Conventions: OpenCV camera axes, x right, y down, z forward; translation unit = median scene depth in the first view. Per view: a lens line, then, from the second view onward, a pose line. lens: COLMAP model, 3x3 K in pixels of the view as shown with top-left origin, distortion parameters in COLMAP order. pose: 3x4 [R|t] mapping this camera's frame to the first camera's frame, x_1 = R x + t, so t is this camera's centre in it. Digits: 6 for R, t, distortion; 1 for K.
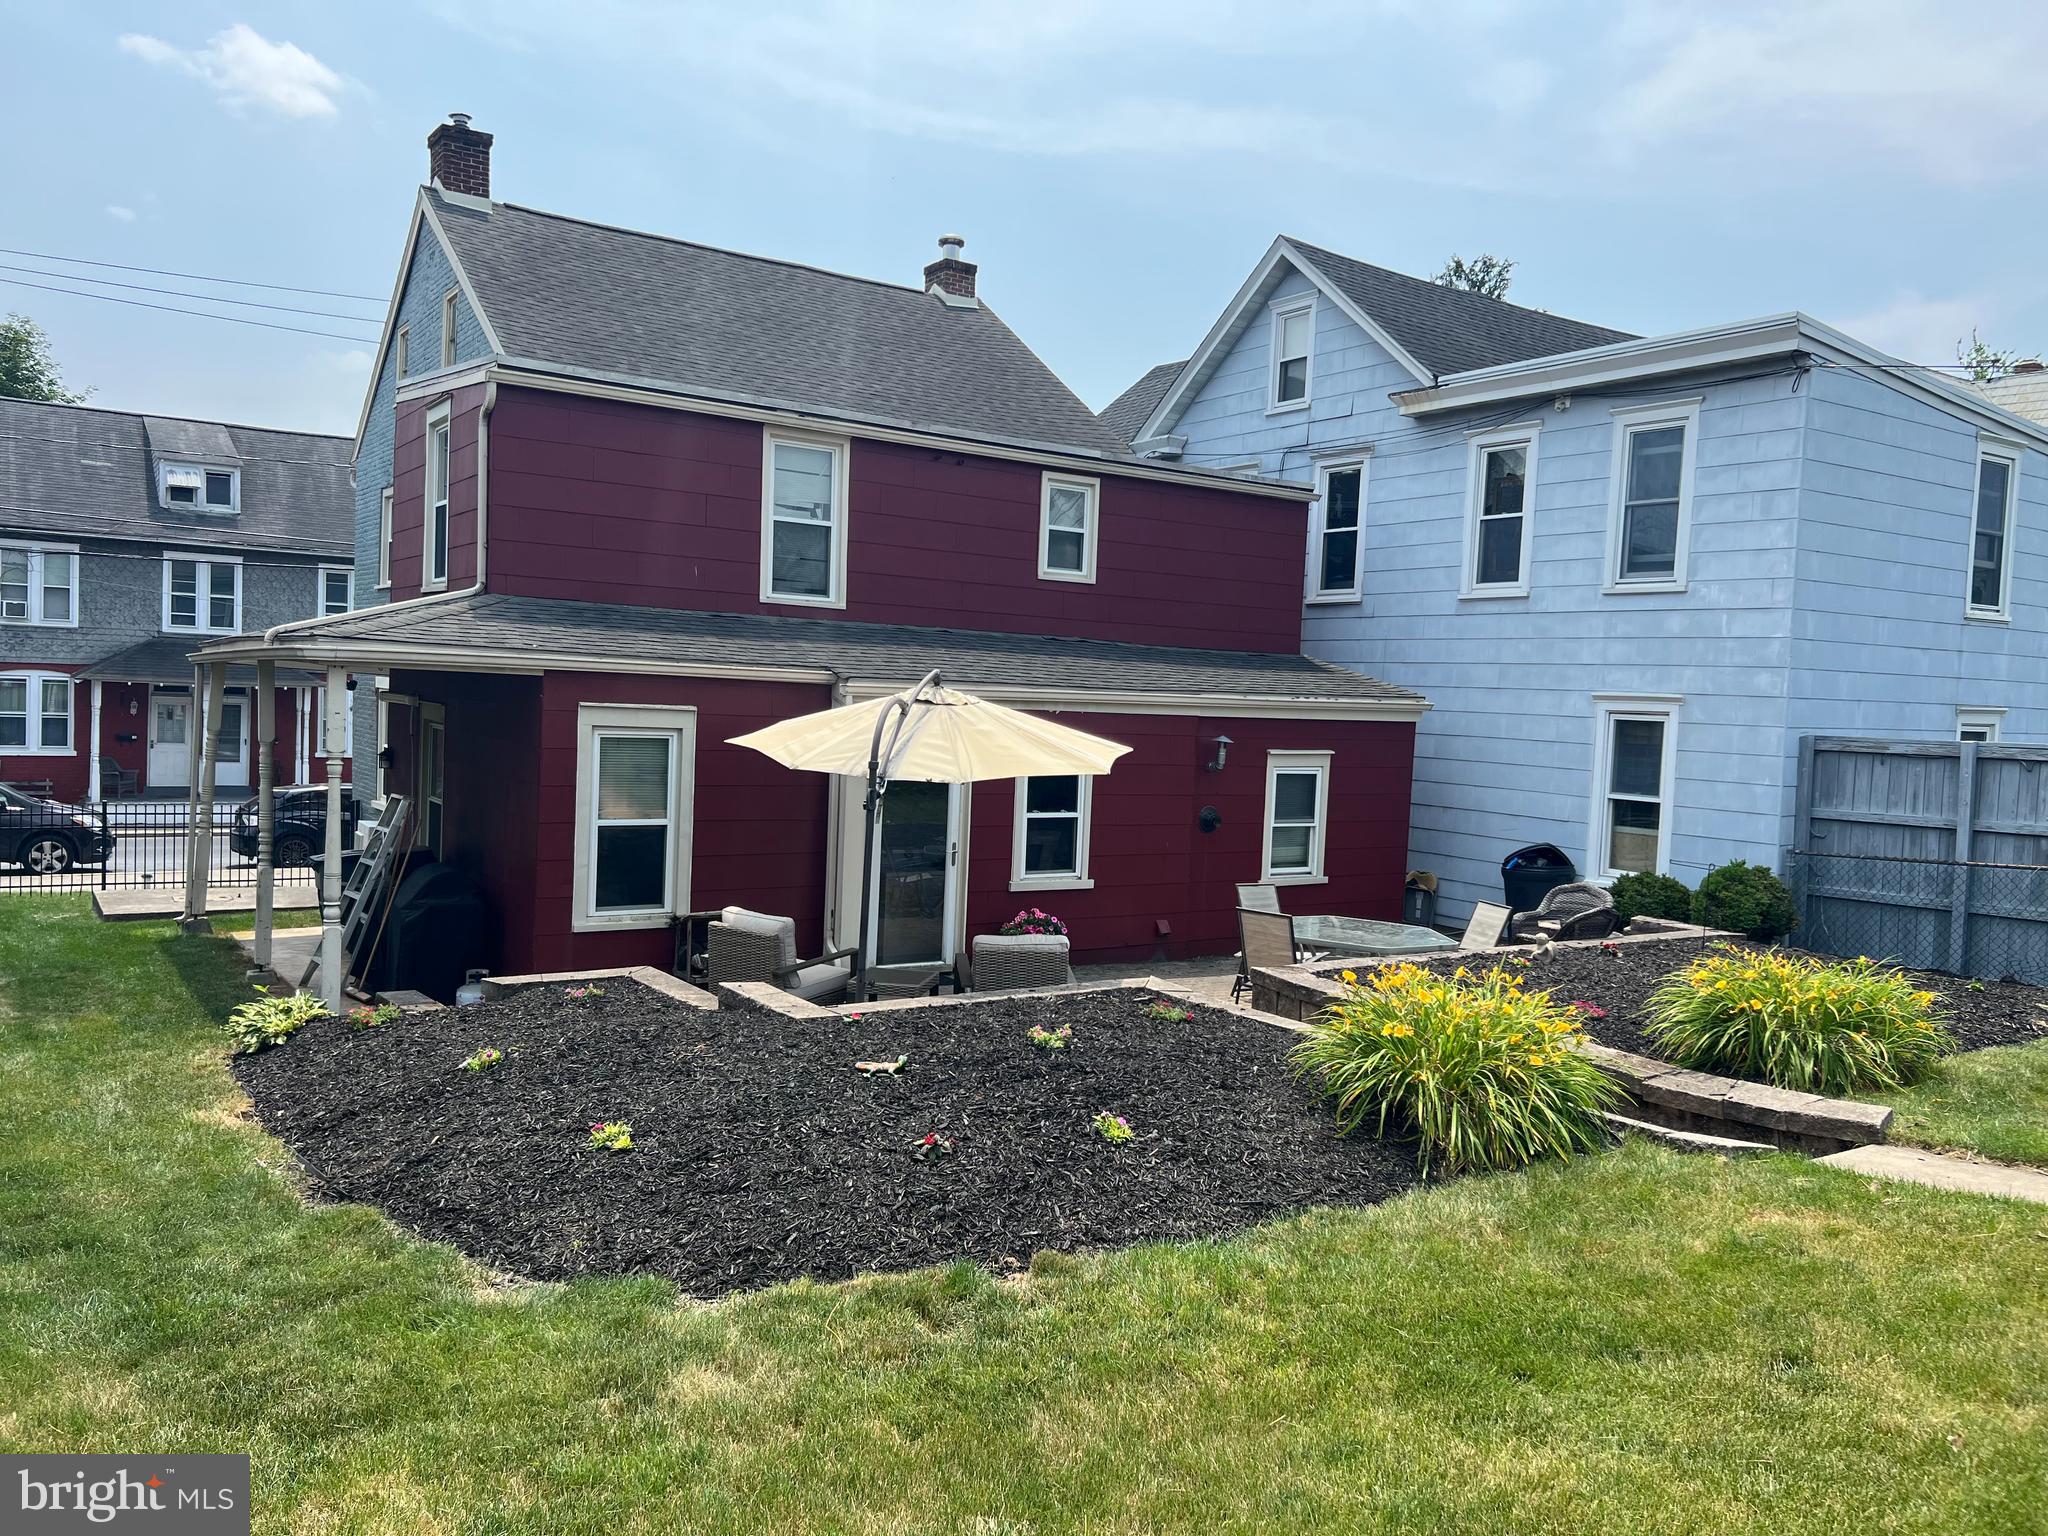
lens RADIAL K [[1516.1, 0, 1018.3], [0, 1516.1, 777.9], [0, 0, 1]] dist [0.067589, -0.094653]
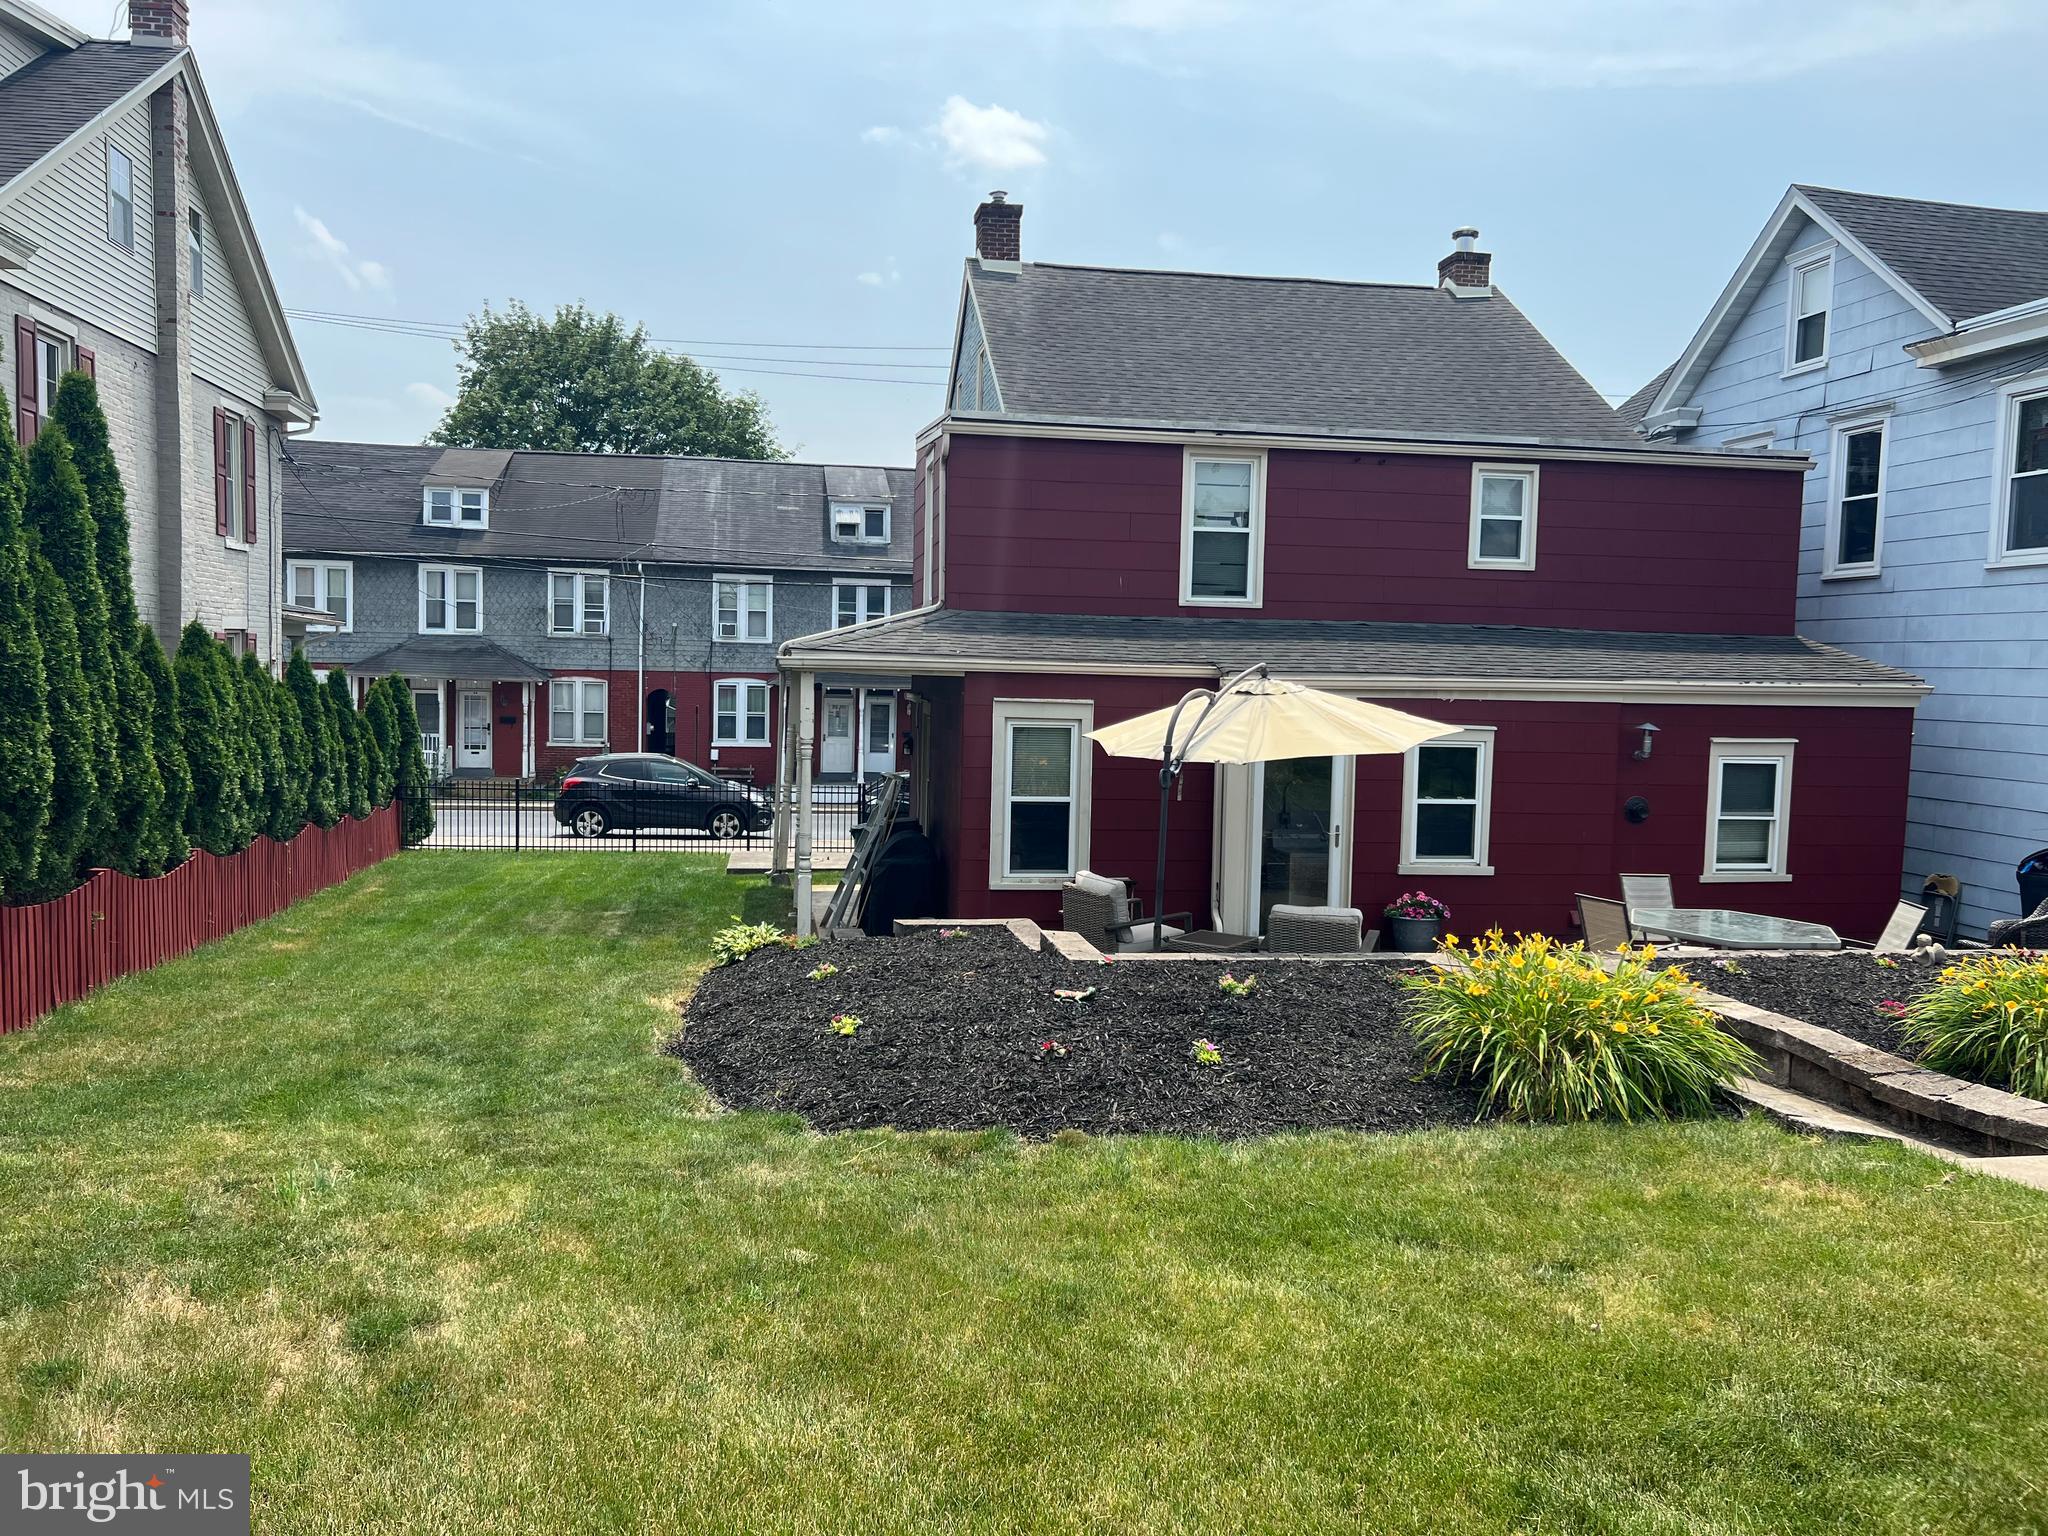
lens RADIAL K [[1516.1, 0, 1018.3], [0, 1516.1, 777.9], [0, 0, 1]] dist [0.067589, -0.094653]
pose [[0.906852, 0.010246, -0.421324, 0.164036], [-0.009014, 0.999947, 0.004914, 0.005297], [0.421352, -0.000659, 0.906897, -0.048790]]
